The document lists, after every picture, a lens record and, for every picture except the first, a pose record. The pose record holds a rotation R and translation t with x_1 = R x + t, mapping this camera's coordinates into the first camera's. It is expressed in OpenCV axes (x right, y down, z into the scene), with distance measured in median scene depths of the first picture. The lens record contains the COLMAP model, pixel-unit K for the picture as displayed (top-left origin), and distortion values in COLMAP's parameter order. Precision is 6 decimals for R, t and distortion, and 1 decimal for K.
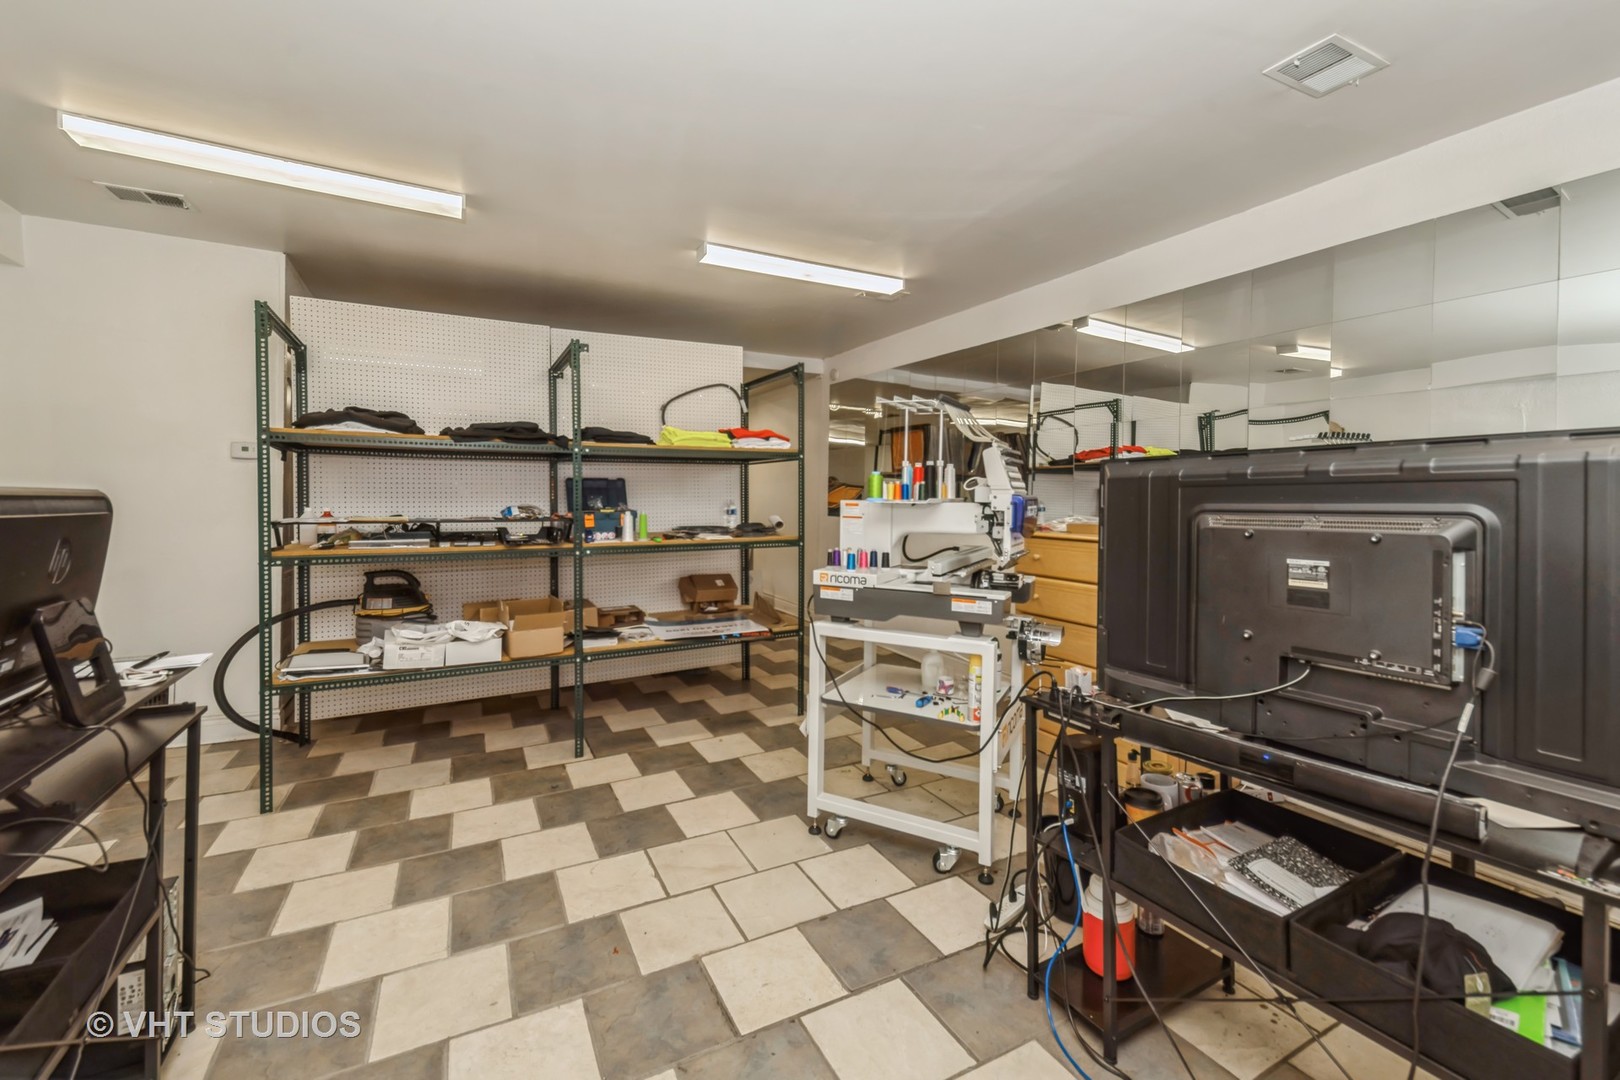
lens RADIAL K [[679.2, 0, 828.5], [0, 679.2, 508.5], [0, 0, 1]] dist [-0.004346, -0.000250]
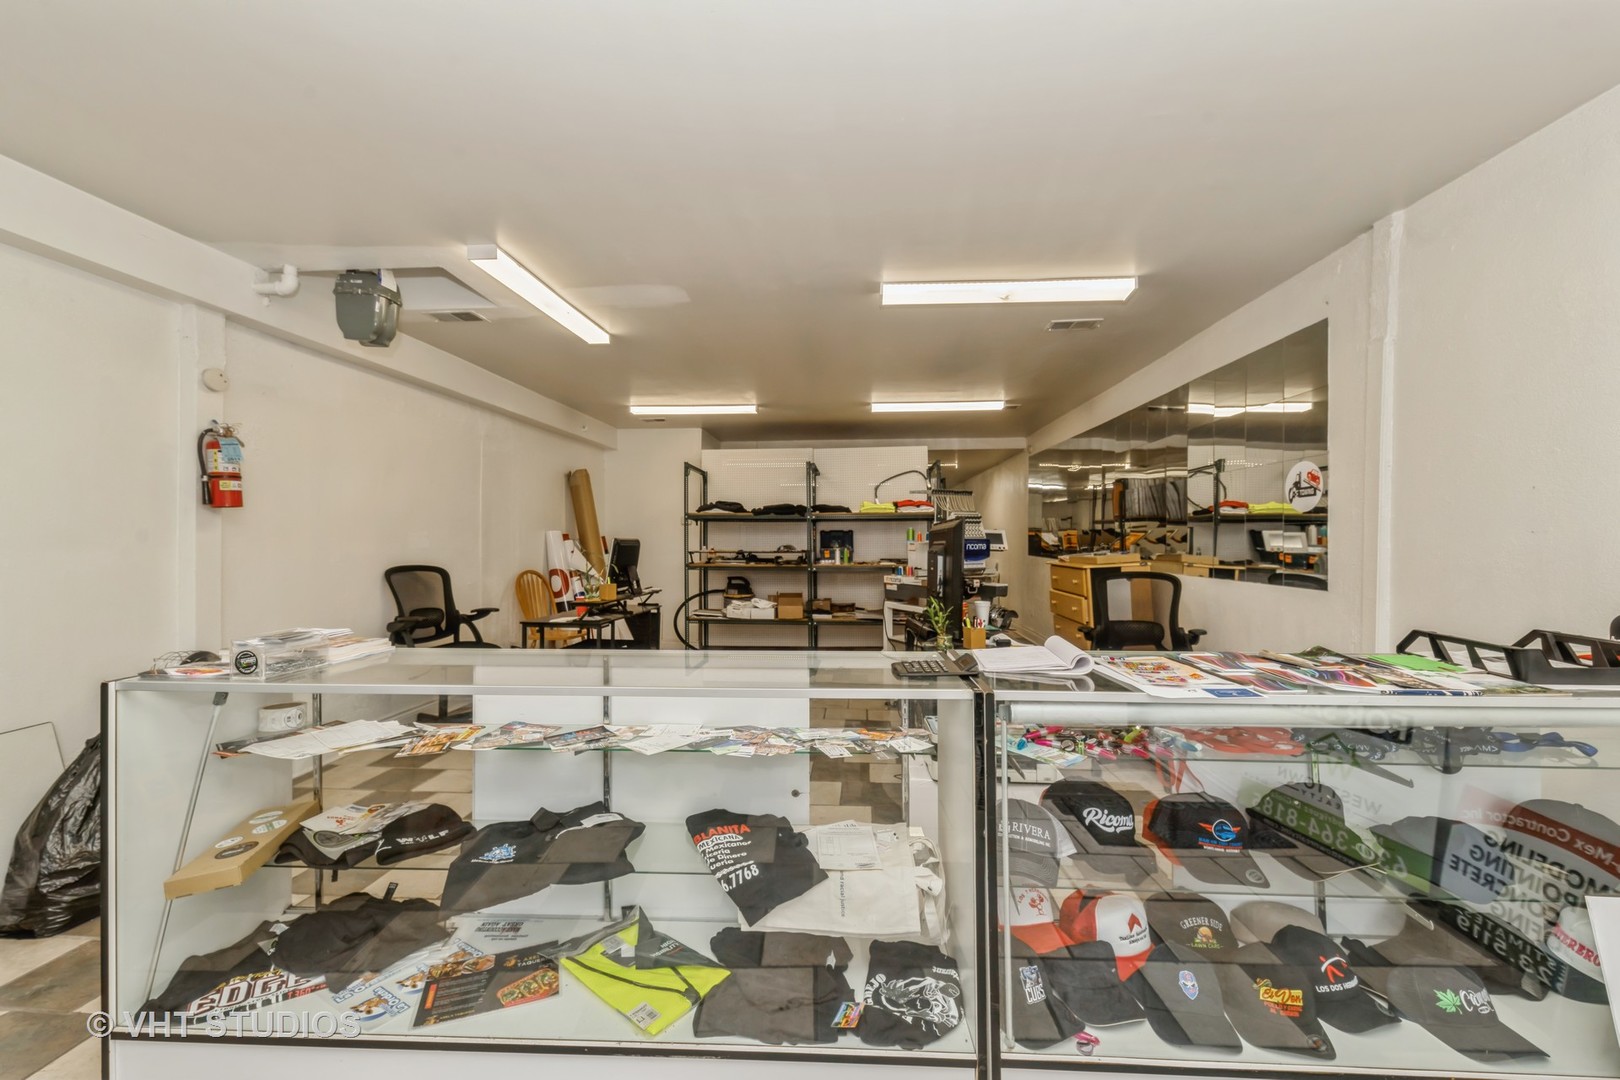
lens RADIAL K [[712.9, 0, 815.5], [0, 712.9, 542.8], [0, 0, 1]] dist [-0.001686, -0.000075]
pose [[0.834305, -0.005541, -0.551276, 0.789280], [-0.001857, 0.999916, -0.012861, 0.016150], [0.551301, 0.011754, 0.834224, -0.721533]]
